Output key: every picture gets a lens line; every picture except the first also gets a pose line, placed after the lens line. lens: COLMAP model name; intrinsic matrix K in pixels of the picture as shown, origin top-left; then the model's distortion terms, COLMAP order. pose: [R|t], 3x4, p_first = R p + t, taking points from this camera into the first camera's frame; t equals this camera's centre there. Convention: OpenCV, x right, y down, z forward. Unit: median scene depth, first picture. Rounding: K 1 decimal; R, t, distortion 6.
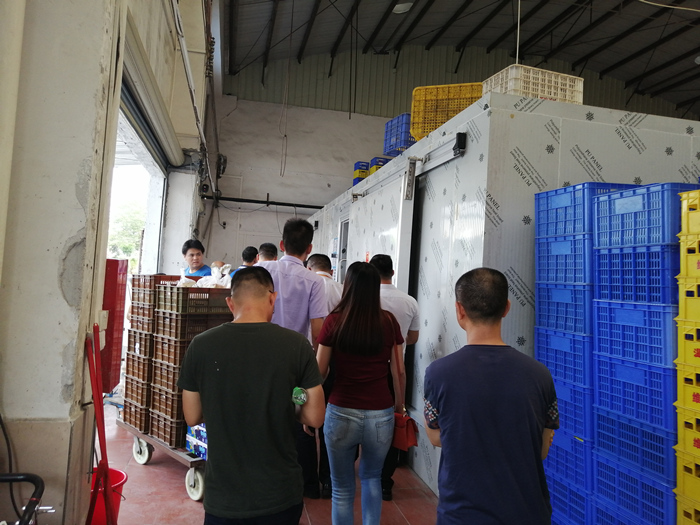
lens RADIAL K [[558.9, 0, 350.0], [0, 558.9, 262.5], [0, 0, 1]] dist [-0.037321, 0.011445]
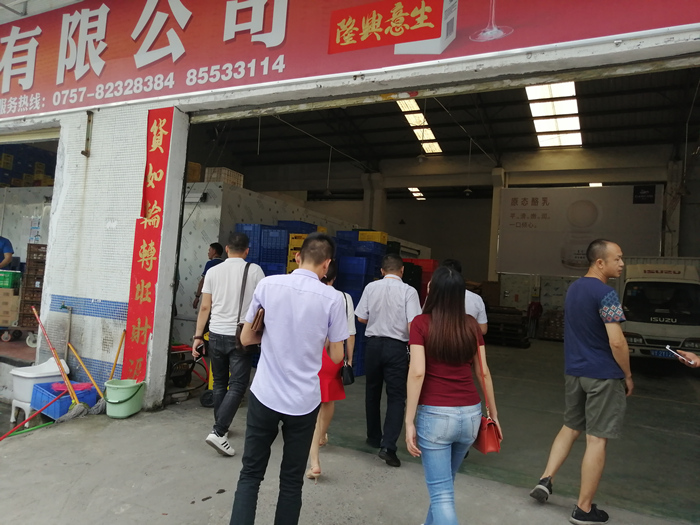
lens RADIAL K [[543.1, 0, 350.0], [0, 543.1, 262.5], [0, 0, 1]] dist [-0.102917, 0.007037]
pose [[0.637560, 0.032496, 0.769715, -1.250913], [-0.079113, 0.996590, 0.023455, -0.033728], [-0.766328, -0.075849, 0.637957, -1.059712]]
